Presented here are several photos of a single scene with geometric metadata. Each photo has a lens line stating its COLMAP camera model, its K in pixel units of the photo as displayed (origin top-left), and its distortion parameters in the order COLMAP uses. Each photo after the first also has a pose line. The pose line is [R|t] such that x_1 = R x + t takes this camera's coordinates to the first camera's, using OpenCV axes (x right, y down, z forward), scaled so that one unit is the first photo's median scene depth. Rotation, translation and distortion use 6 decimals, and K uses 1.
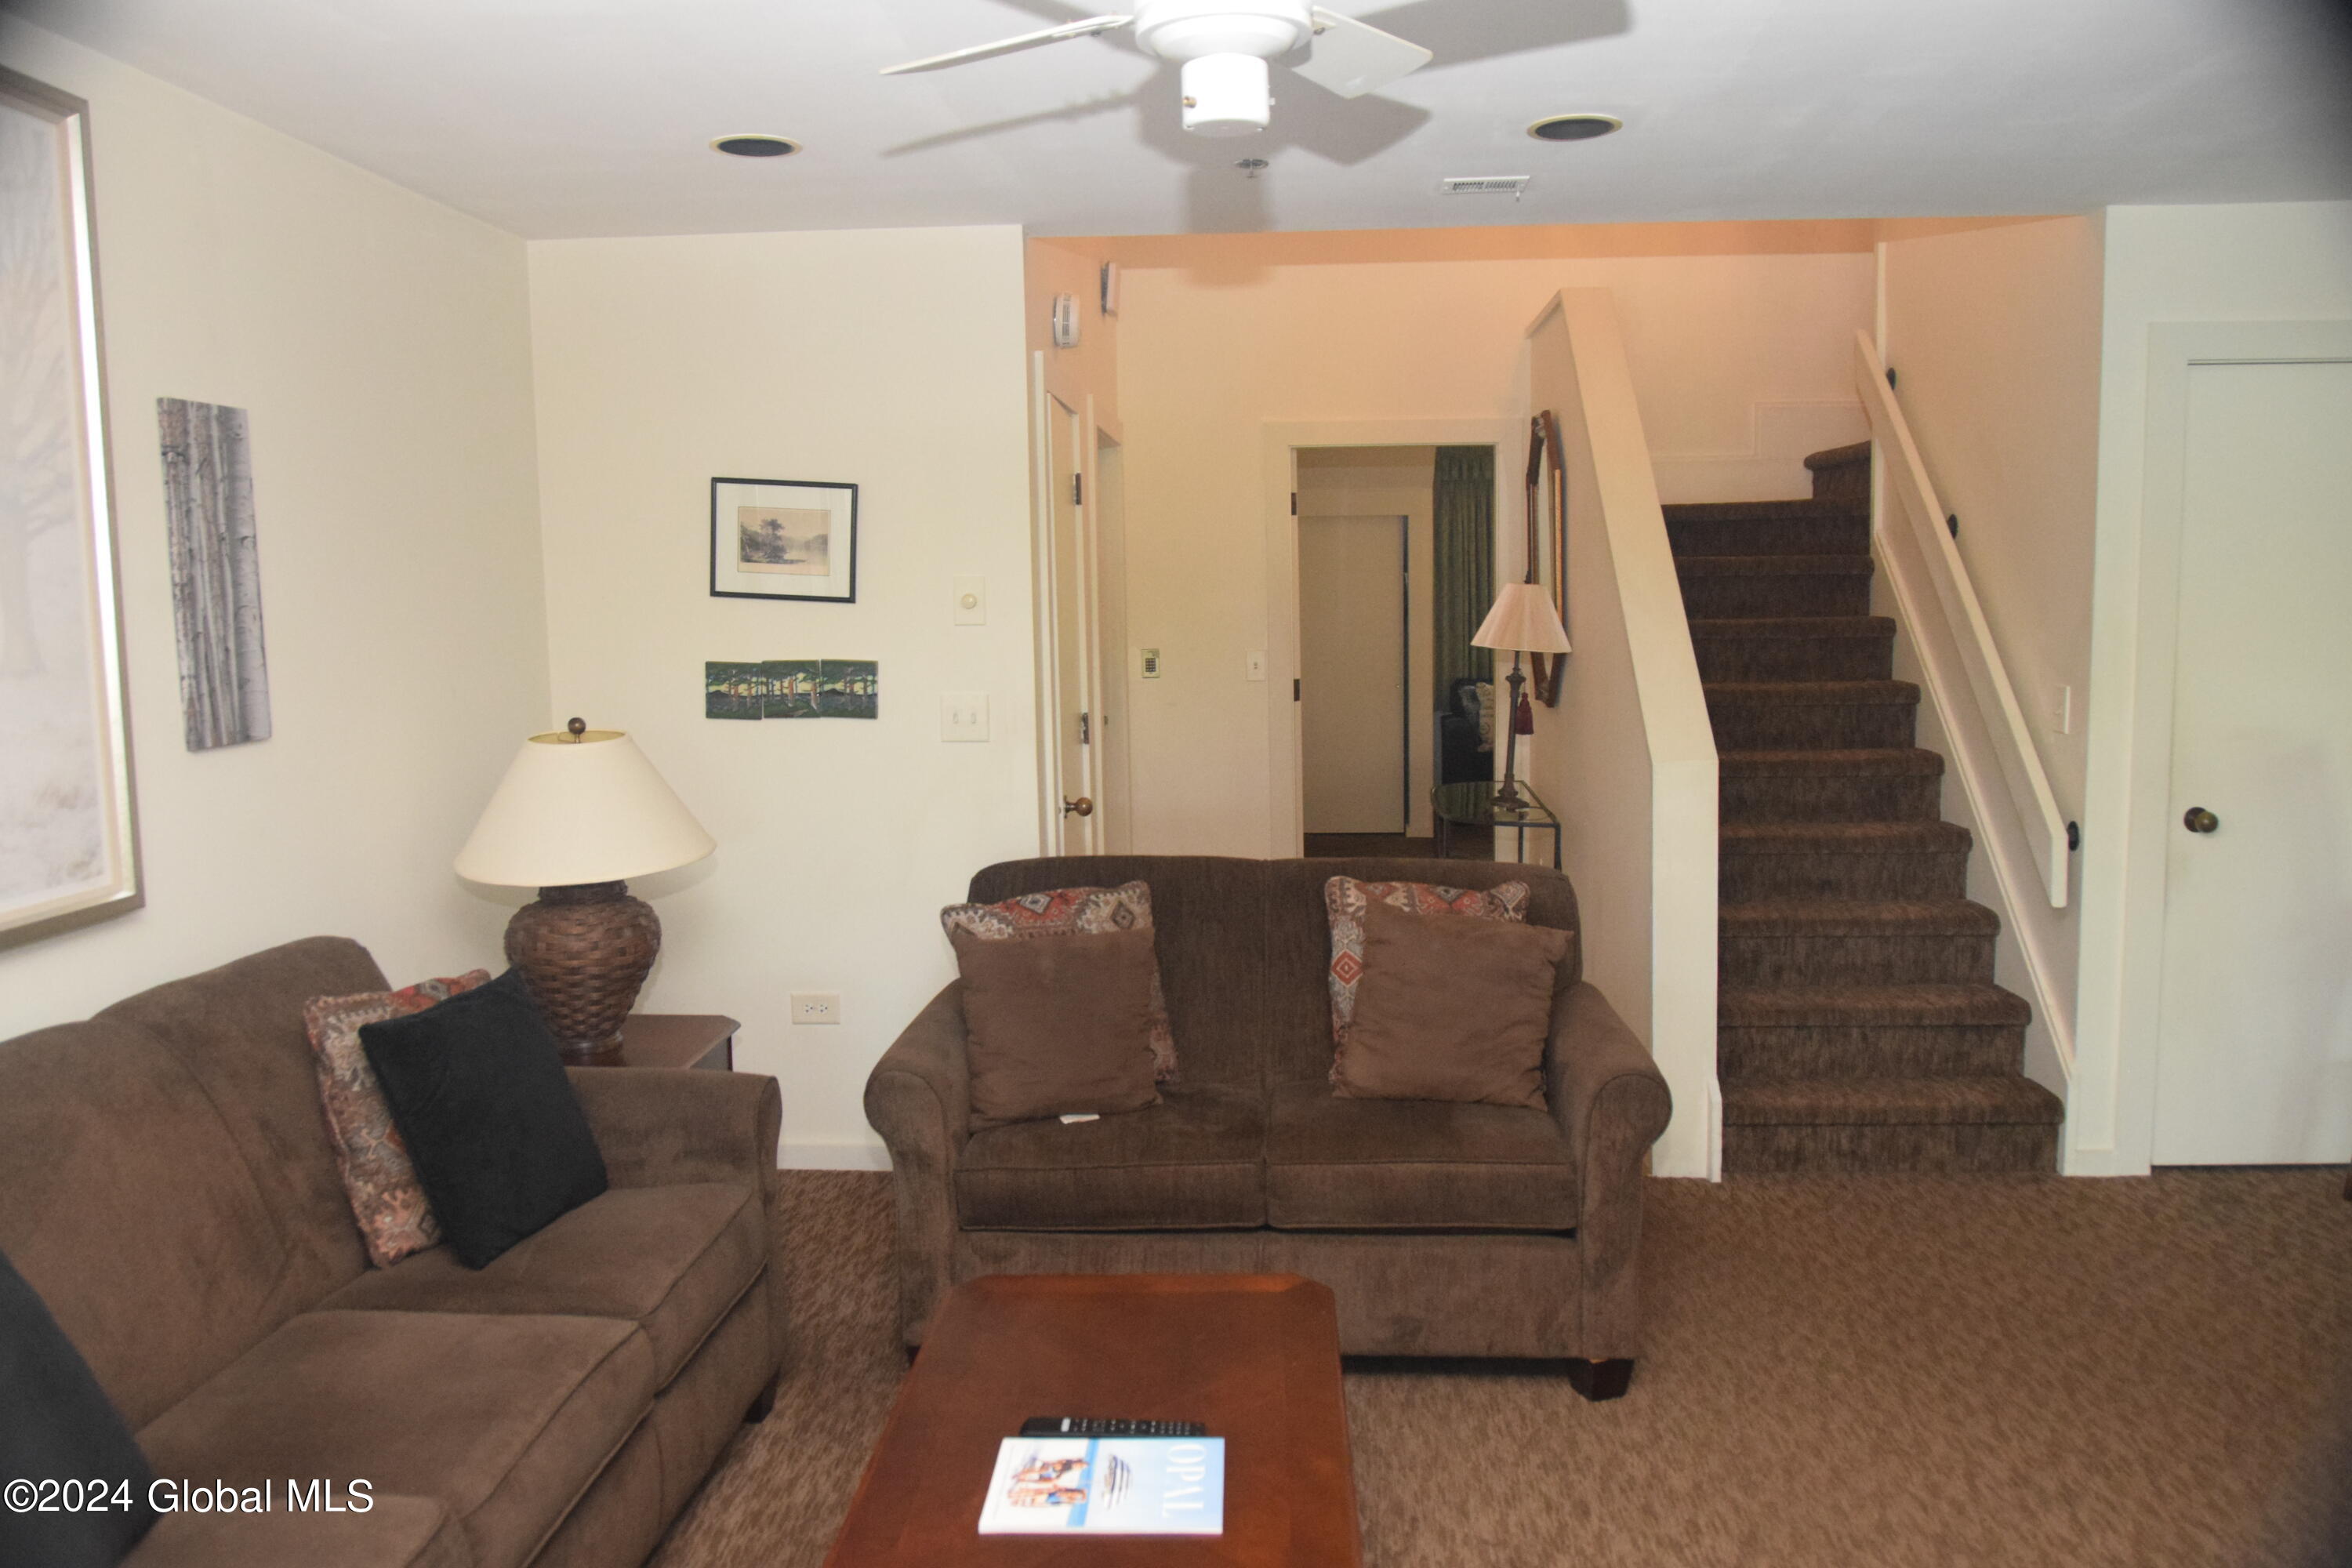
lens RADIAL K [[1799.6, 0, 1176.0], [0, 1799.6, 784.0], [0, 0, 1]] dist [-0.037458, 0.007147]
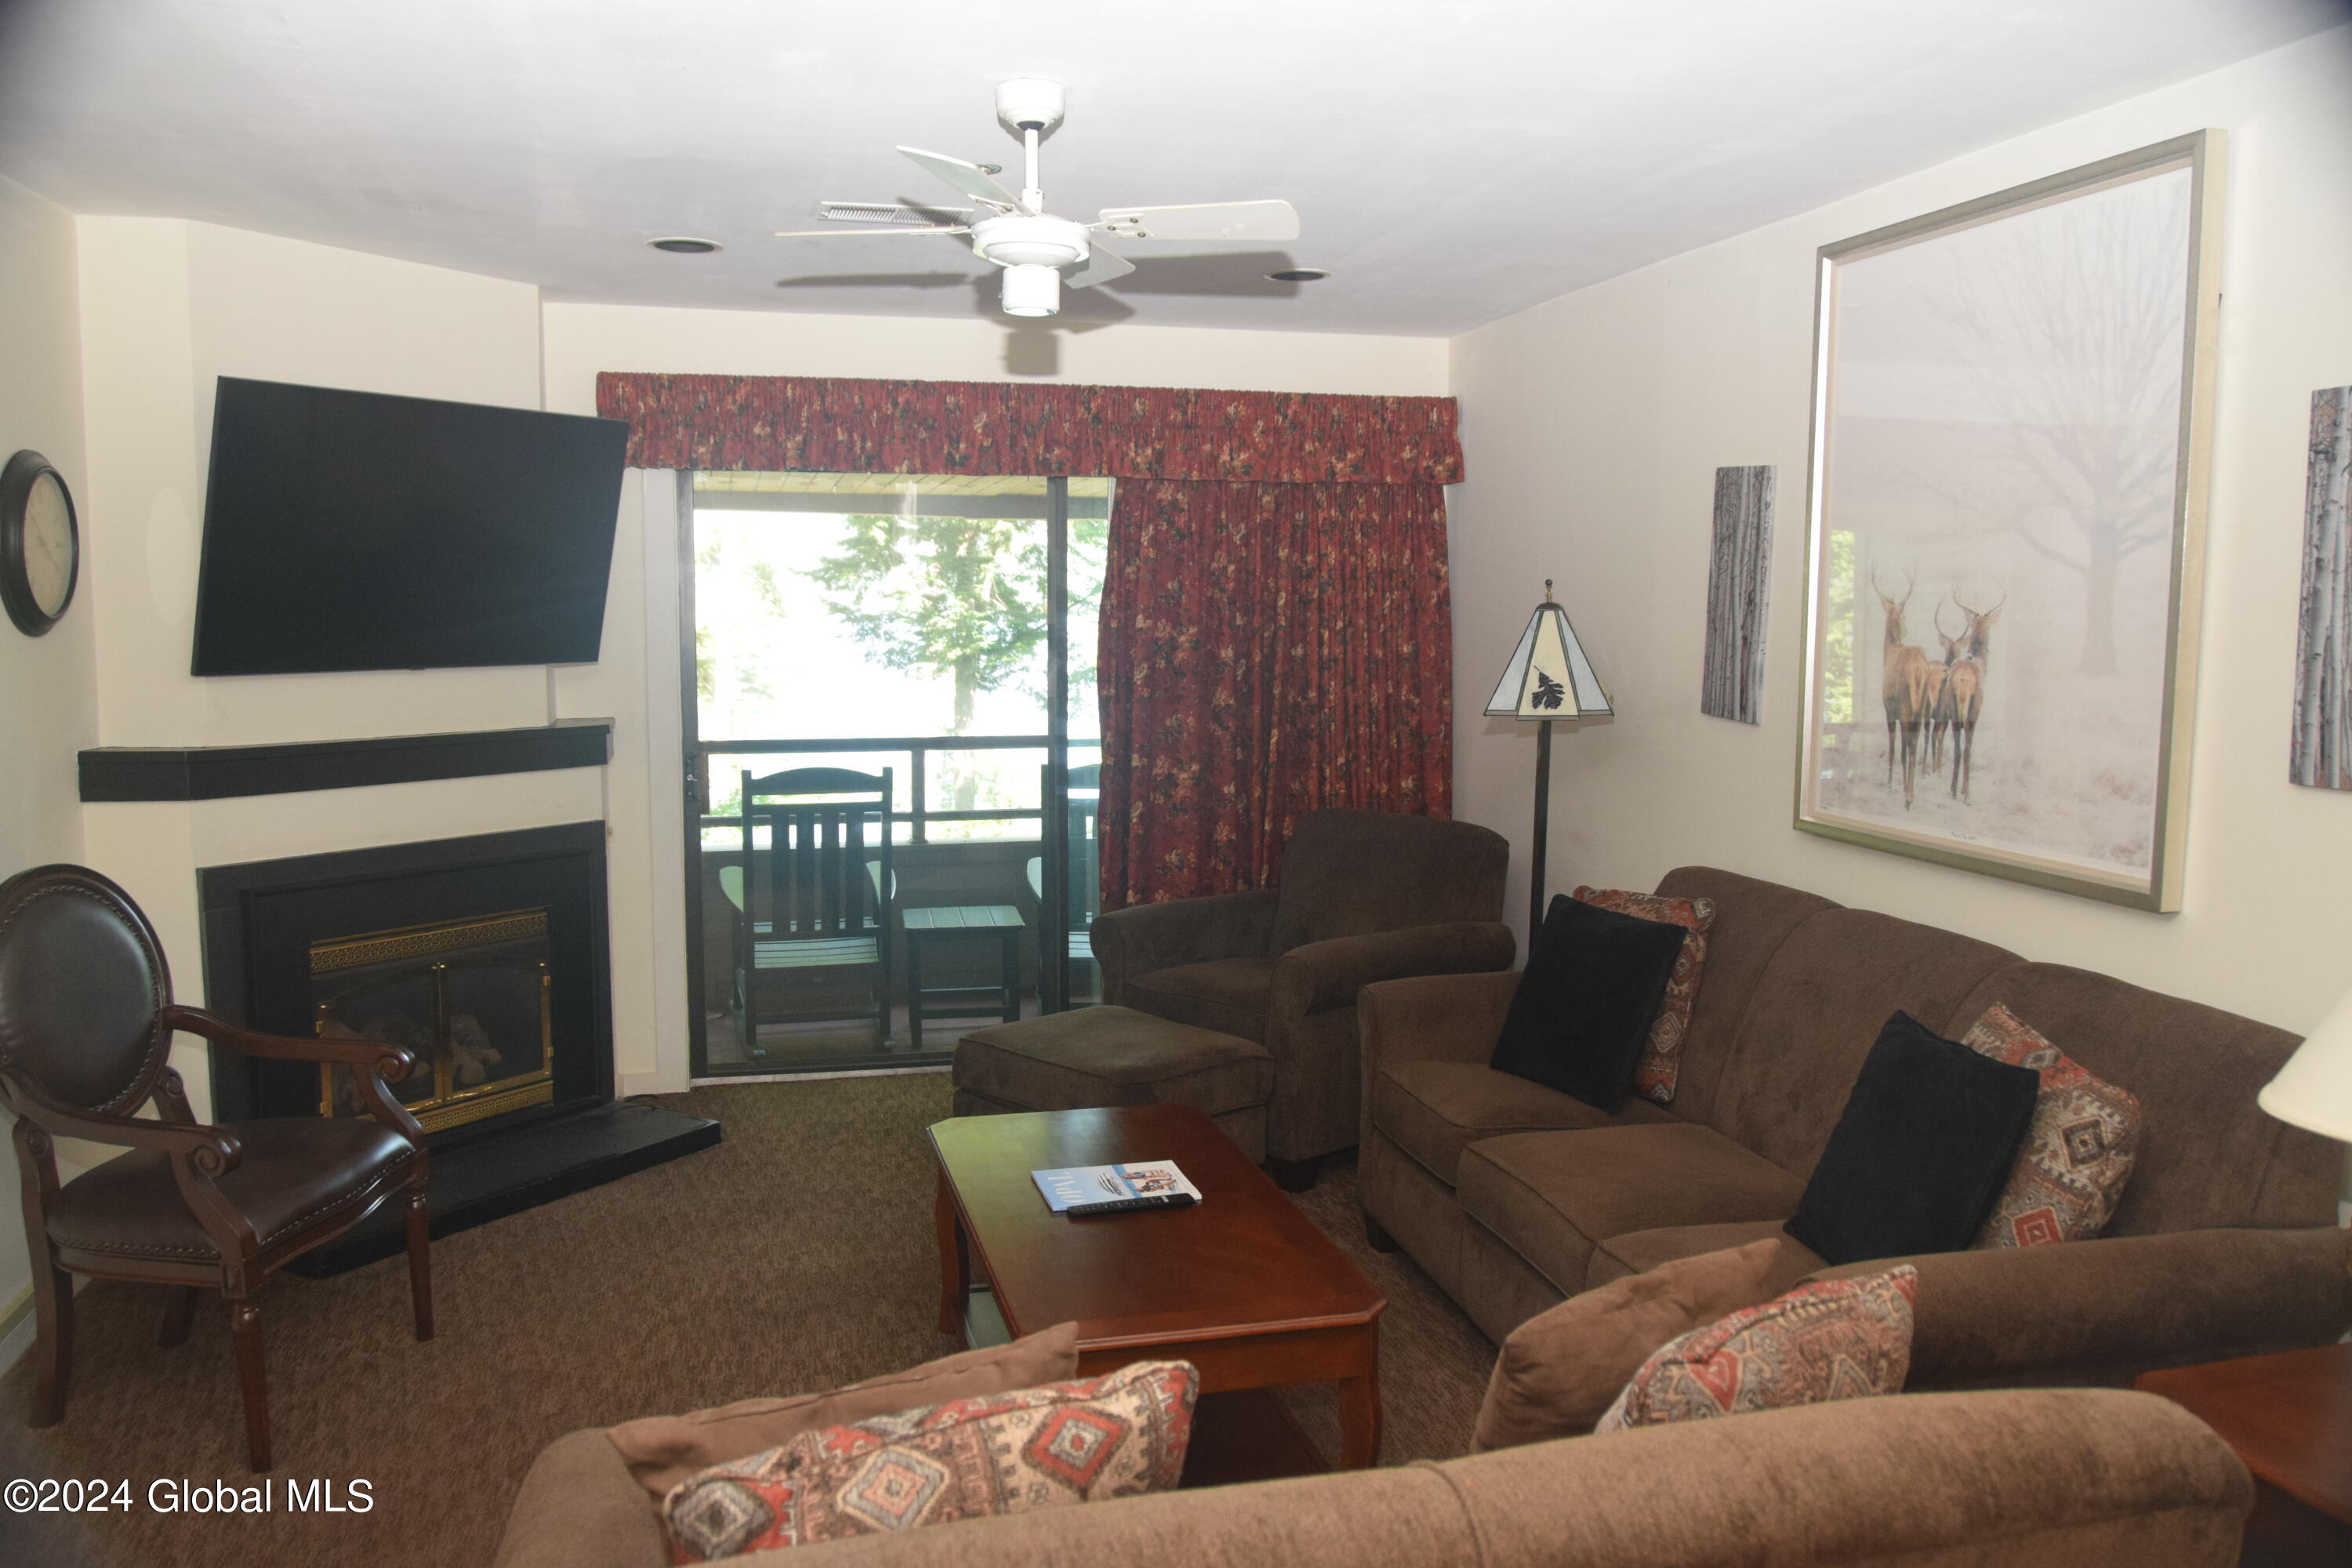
lens RADIAL K [[1799.6, 0, 1176.0], [0, 1799.6, 784.0], [0, 0, 1]] dist [-0.037458, 0.007147]
pose [[-0.954840, 0.046061, -0.293530, 0.244602], [-0.019304, 0.976206, 0.215982, -0.199866], [0.296494, 0.211894, -0.931231, 1.656484]]
